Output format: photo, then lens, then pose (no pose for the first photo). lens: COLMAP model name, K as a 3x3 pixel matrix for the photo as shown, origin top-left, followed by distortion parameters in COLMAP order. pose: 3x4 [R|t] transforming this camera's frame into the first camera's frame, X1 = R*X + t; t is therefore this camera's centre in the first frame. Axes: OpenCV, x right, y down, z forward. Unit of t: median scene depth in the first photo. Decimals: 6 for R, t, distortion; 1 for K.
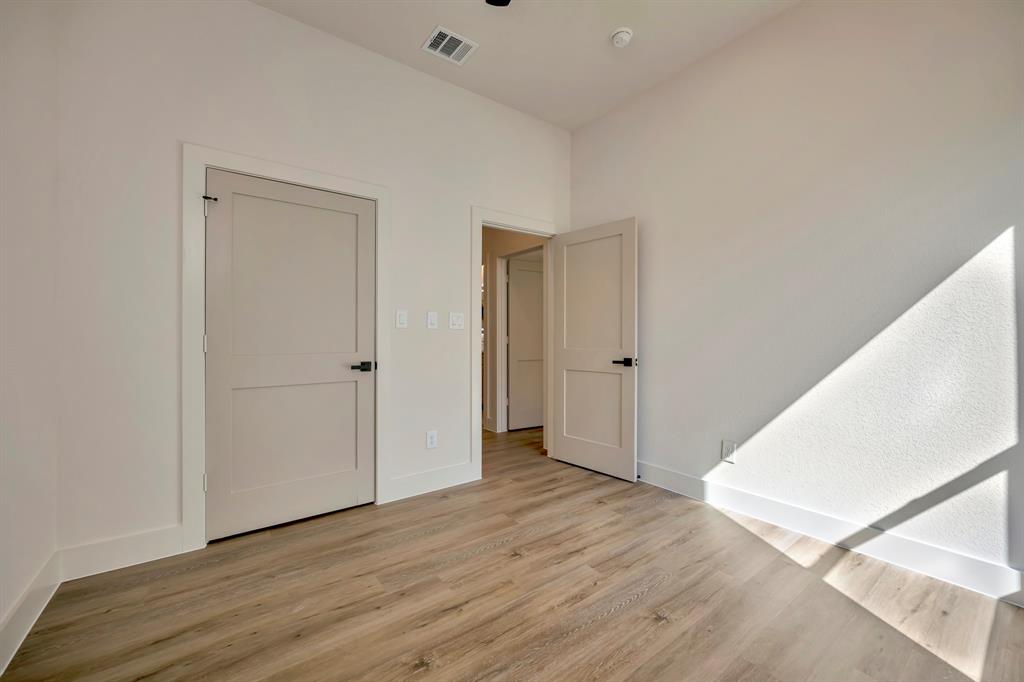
lens RADIAL K [[399.1, 0, 514.7], [0, 399.1, 333.1], [0, 0, 1]] dist [-0.001202, -0.000144]
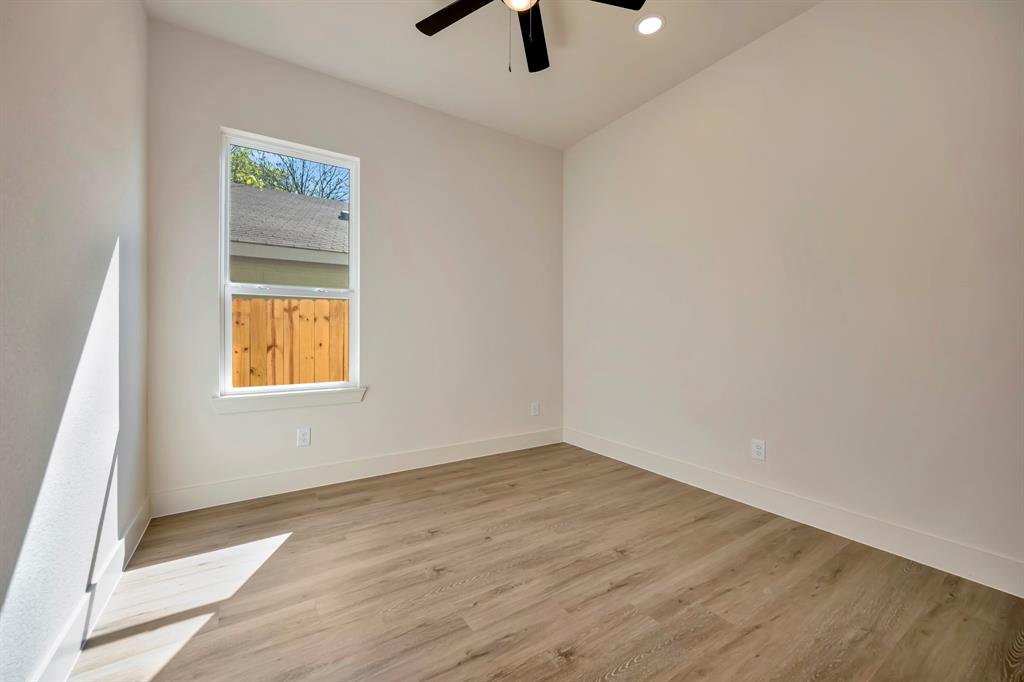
lens RADIAL K [[399.1, 0, 514.7], [0, 399.1, 333.1], [0, 0, 1]] dist [-0.001202, -0.000144]
pose [[-0.998145, 0.002866, 0.060812, 0.056689], [0.002374, 0.999964, -0.008162, 0.014559], [-0.060833, -0.008003, -0.998116, 1.986470]]
